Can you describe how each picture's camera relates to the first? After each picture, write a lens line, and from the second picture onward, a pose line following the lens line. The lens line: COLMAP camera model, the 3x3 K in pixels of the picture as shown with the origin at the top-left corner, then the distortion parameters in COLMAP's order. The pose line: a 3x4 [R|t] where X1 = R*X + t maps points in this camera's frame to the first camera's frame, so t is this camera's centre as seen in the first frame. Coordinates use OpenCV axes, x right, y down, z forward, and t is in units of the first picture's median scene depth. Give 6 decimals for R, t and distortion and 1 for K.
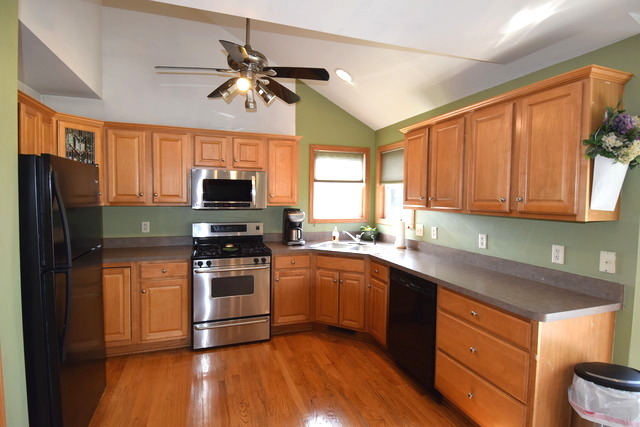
lens RADIAL K [[330.1, 0, 321.3], [0, 330.1, 210.9], [0, 0, 1]] dist [0.003470, -0.000198]
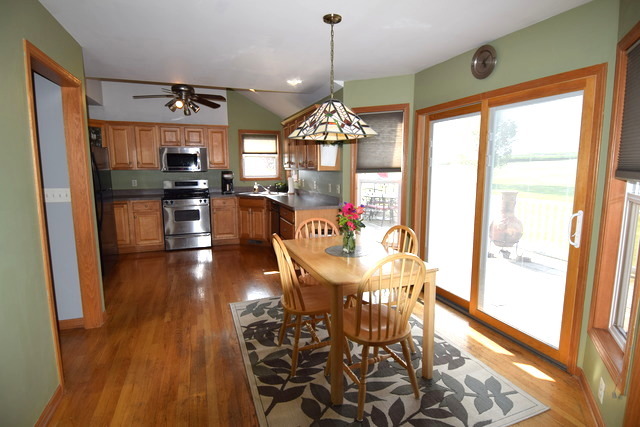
lens RADIAL K [[330.1, 0, 321.3], [0, 330.1, 210.9], [0, 0, 1]] dist [0.003470, -0.000198]
pose [[0.999863, -0.014080, 0.008753, 0.409414], [0.013234, 0.995832, 0.090243, 0.053832], [-0.009987, -0.090115, 0.995881, -0.710022]]
